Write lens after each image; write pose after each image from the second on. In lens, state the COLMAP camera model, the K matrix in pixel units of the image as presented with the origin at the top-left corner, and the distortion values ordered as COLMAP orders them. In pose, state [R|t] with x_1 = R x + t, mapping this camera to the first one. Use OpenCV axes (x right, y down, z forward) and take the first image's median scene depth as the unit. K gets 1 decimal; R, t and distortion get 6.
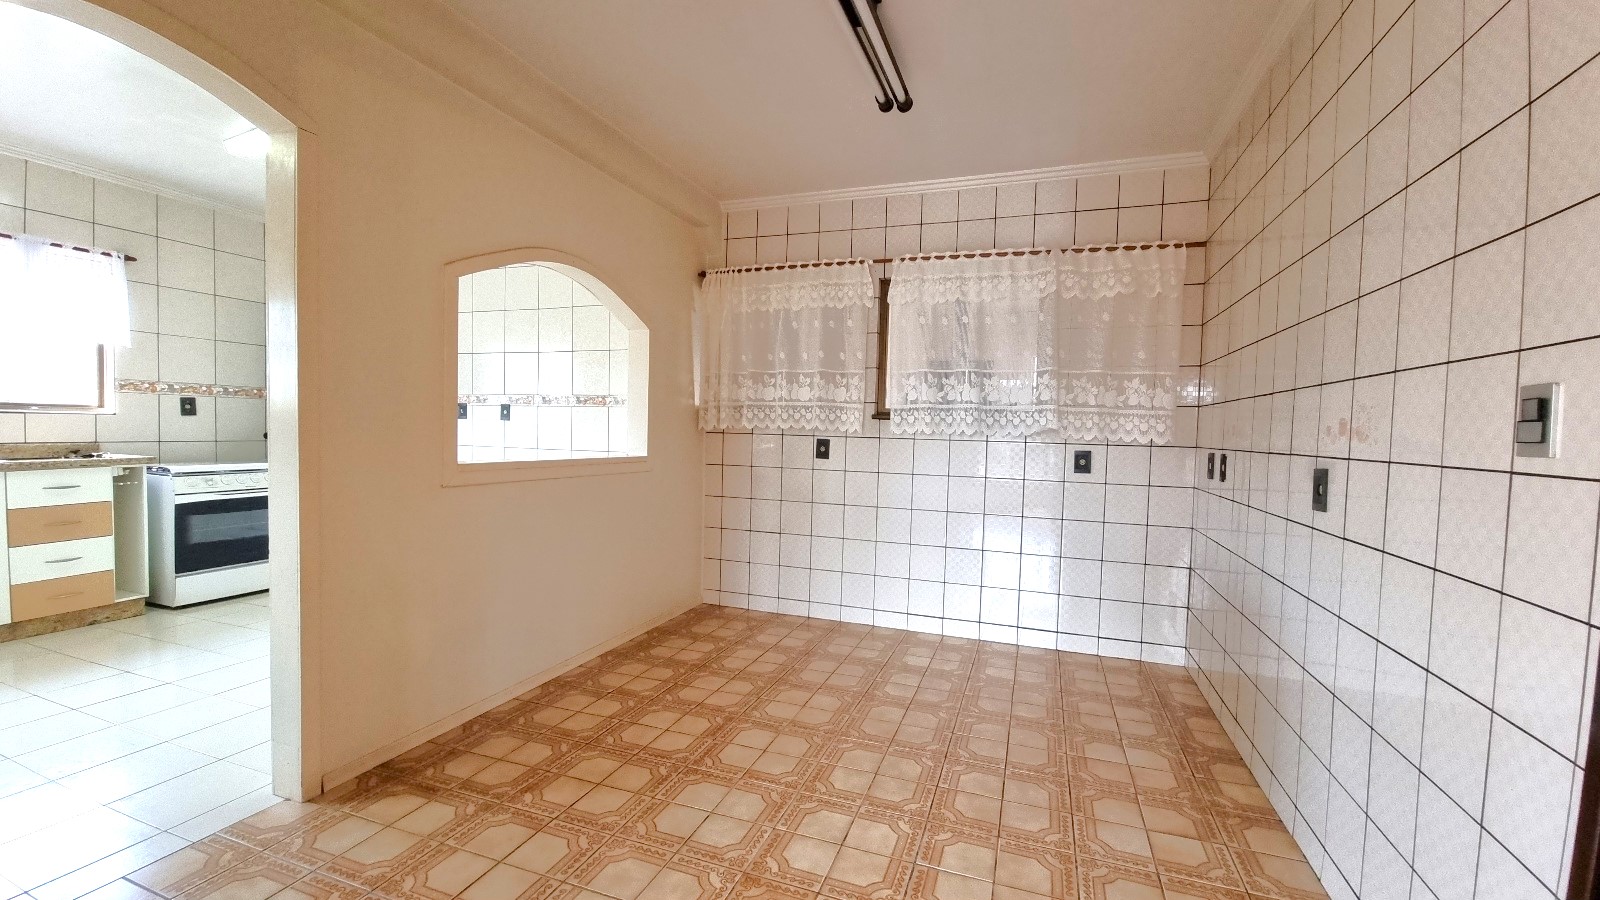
lens RADIAL K [[654.3, 0, 804.8], [0, 654.3, 455.8], [0, 0, 1]] dist [-0.004867, -0.000645]
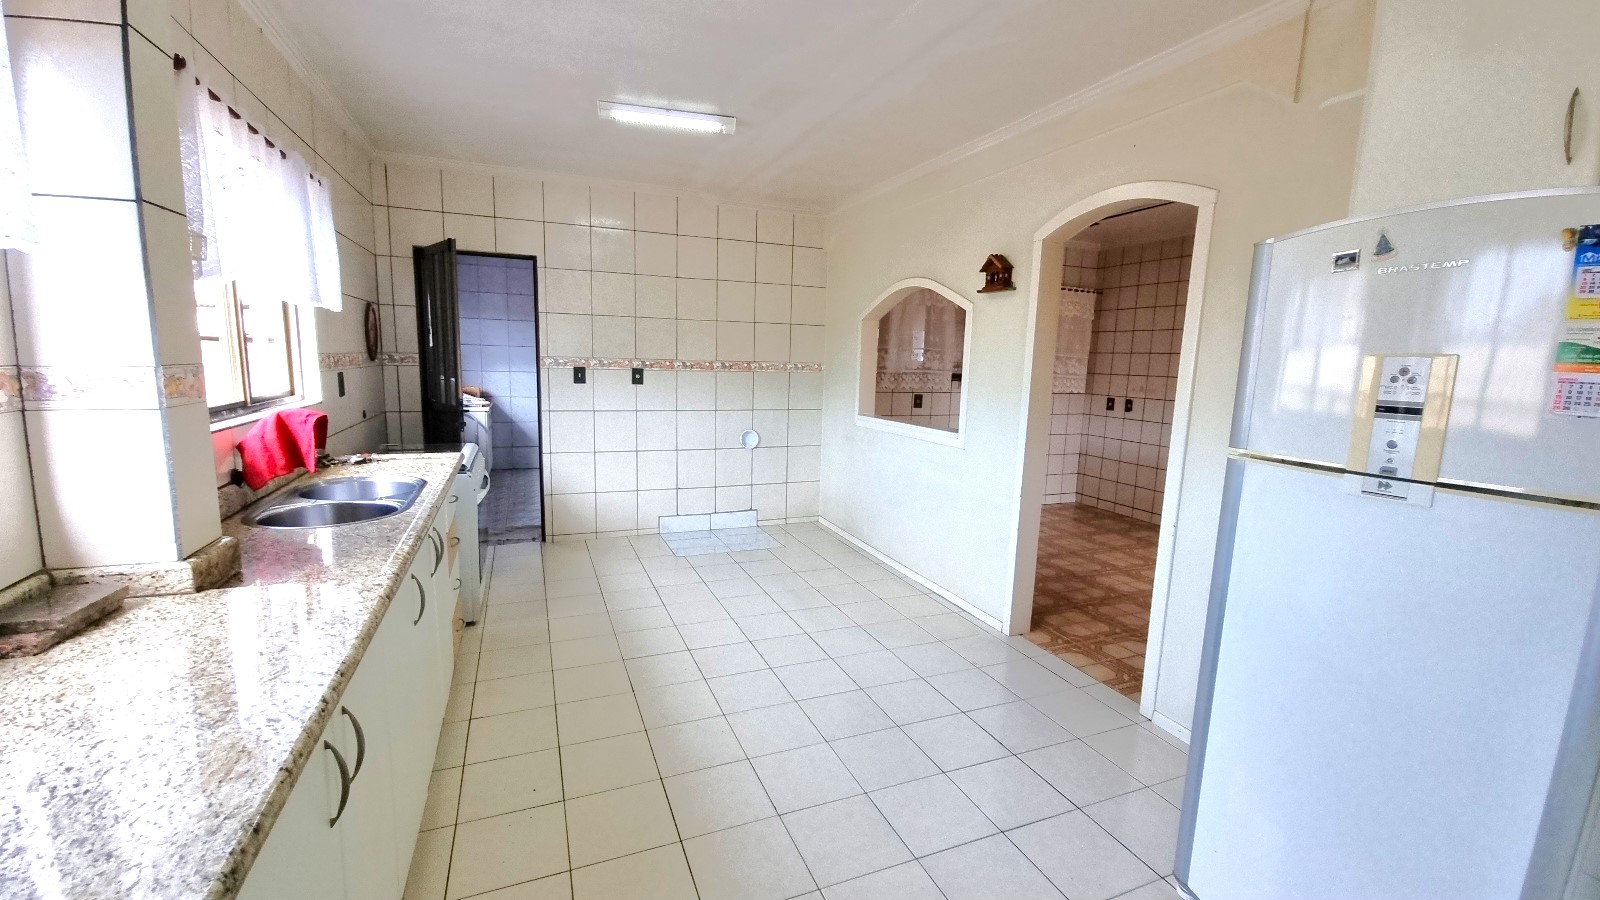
lens RADIAL K [[654.3, 0, 804.8], [0, 654.3, 455.8], [0, 0, 1]] dist [-0.004867, -0.000645]
pose [[0.732884, -0.108317, 0.671676, -1.306165], [0.015909, 0.989704, 0.142245, -0.114954], [-0.680167, -0.093563, 0.727061, 0.095339]]
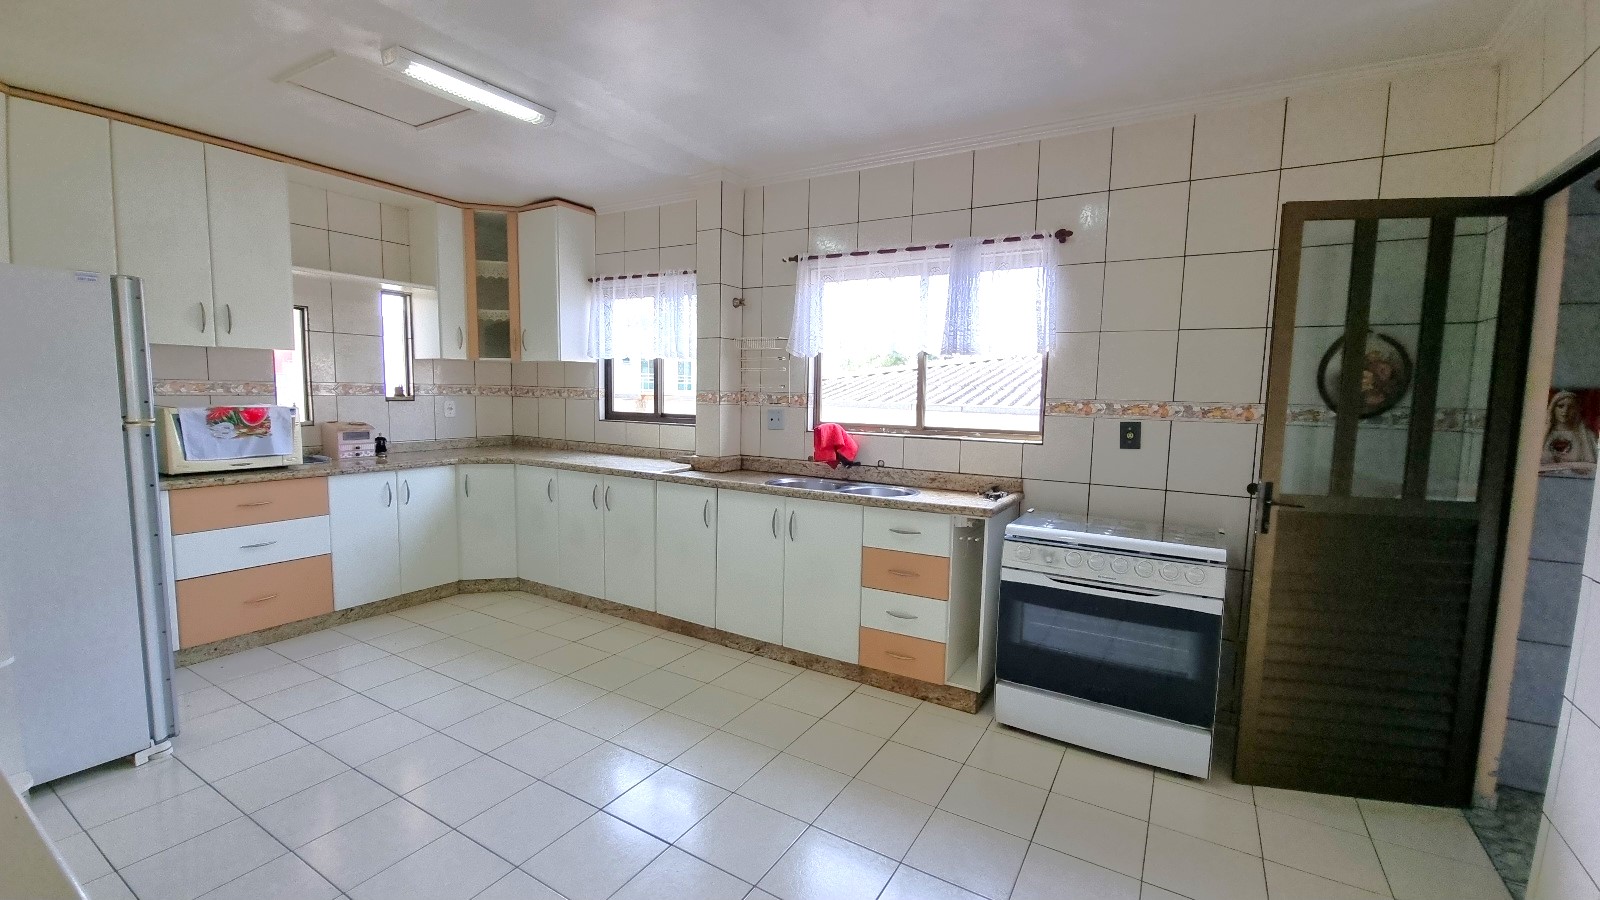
lens RADIAL K [[659.4, 0, 802.7], [0, 659.4, 454.3], [0, 0, 1]] dist [0.001078, -0.000180]
pose [[-0.191372, 0.066402, -0.979269, -0.265871], [-0.066536, 0.994536, 0.080440, -0.108516], [0.979260, 0.080551, -0.185908, 0.978280]]
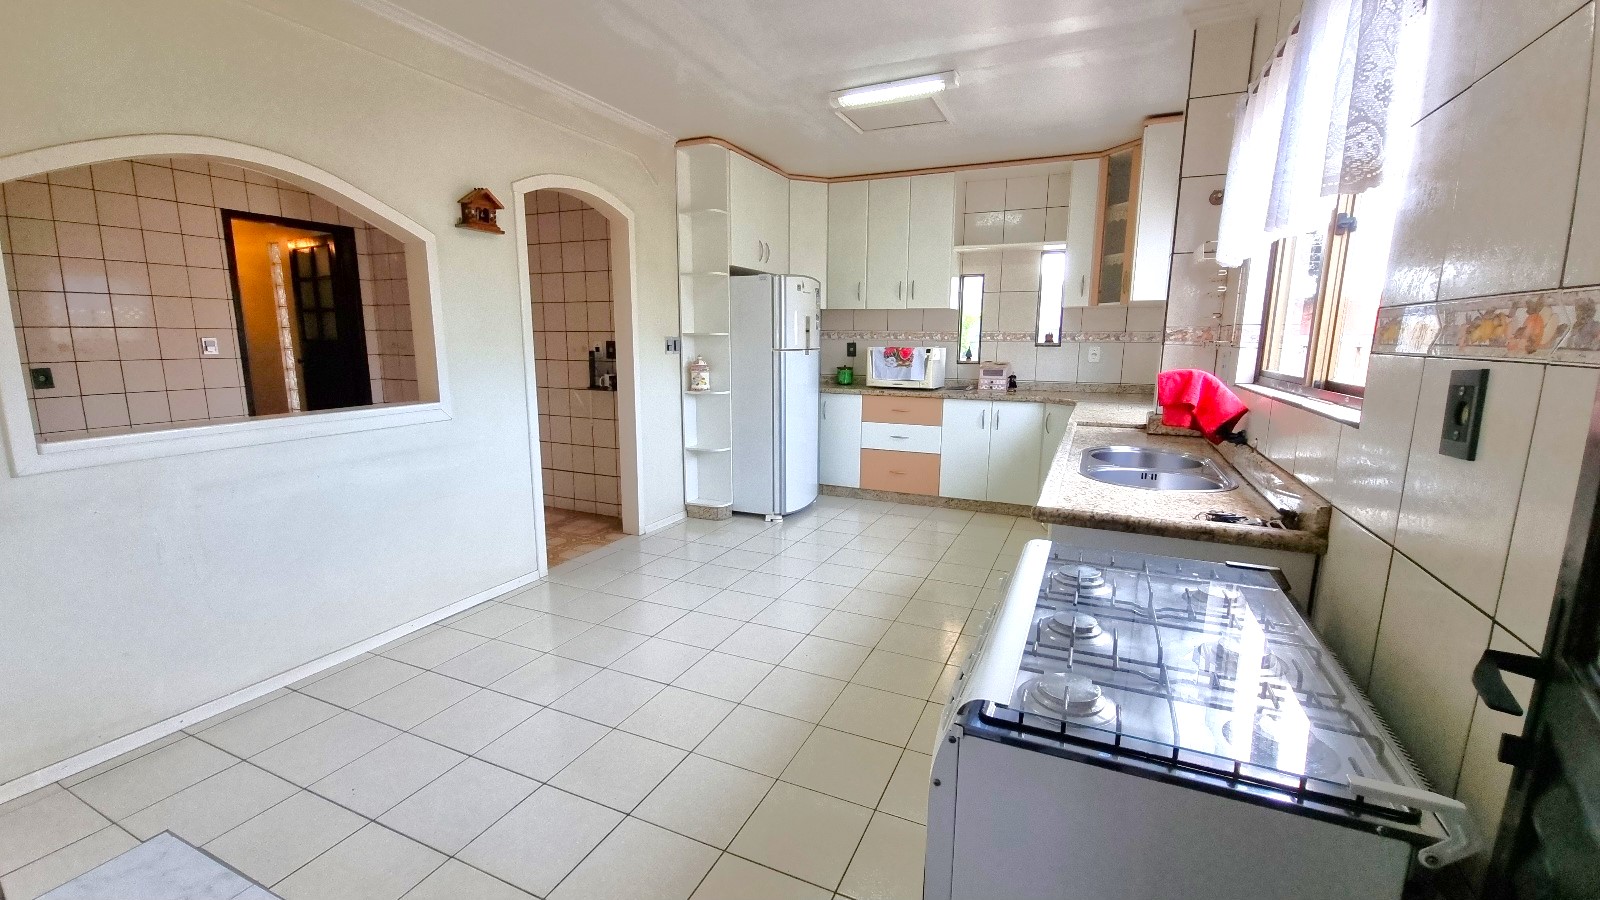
lens RADIAL K [[659.4, 0, 802.7], [0, 659.4, 454.3], [0, 0, 1]] dist [0.001078, -0.000180]
pose [[-0.996684, -0.044346, 0.068216, -0.923638], [-0.028595, 0.975844, 0.216591, -0.124825], [-0.076174, 0.213922, -0.973876, 1.495976]]
